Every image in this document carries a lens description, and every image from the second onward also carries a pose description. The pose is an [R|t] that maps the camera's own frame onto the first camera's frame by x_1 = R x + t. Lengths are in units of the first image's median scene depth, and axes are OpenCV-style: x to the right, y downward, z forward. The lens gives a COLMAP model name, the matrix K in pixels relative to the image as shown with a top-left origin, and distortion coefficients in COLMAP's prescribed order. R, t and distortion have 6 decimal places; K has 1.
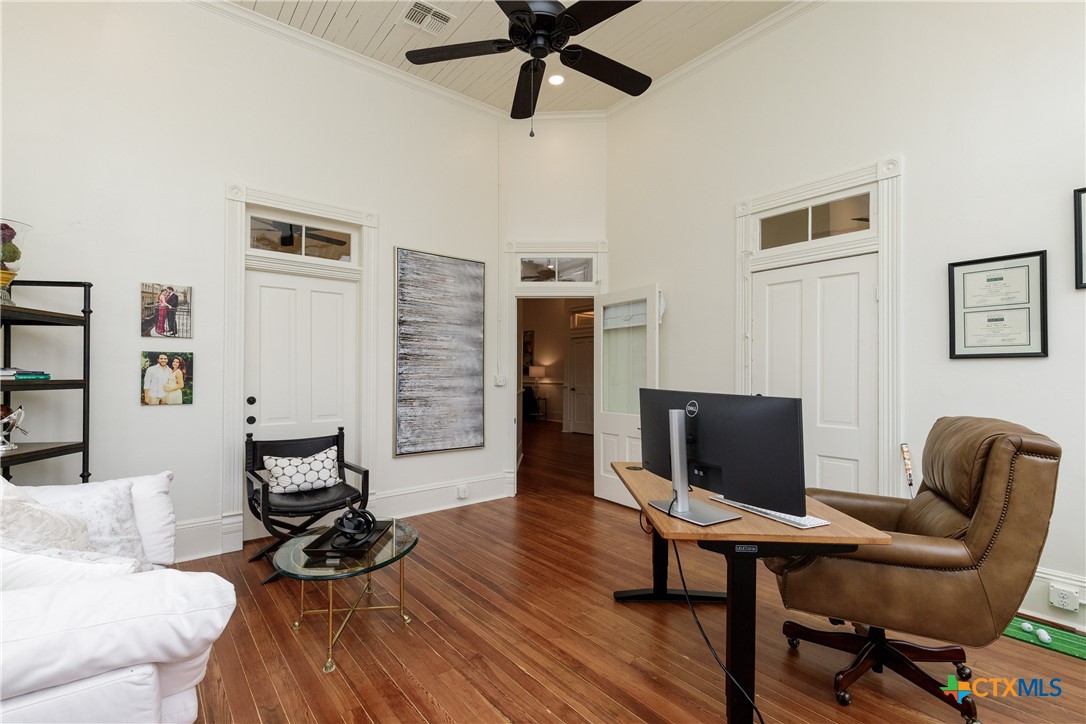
lens RADIAL K [[499.5, 0, 542.0], [0, 499.5, 364.2], [0, 0, 1]] dist [0.010595, -0.000841]
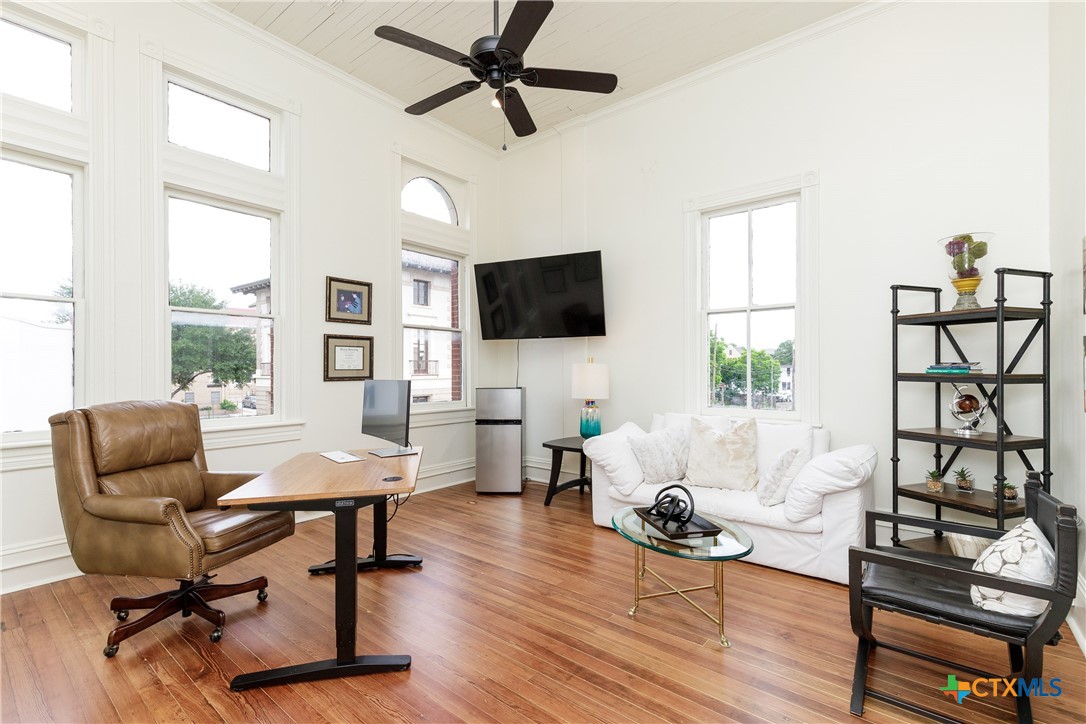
lens RADIAL K [[499.5, 0, 546.6], [0, 499.5, 364.4], [0, 0, 1]] dist [0.010595, -0.000841]
pose [[-0.978106, -0.015134, -0.207555, 0.112654], [-0.012123, 0.999802, -0.015772, 0.025760], [0.207753, -0.012910, -0.978096, 1.879234]]
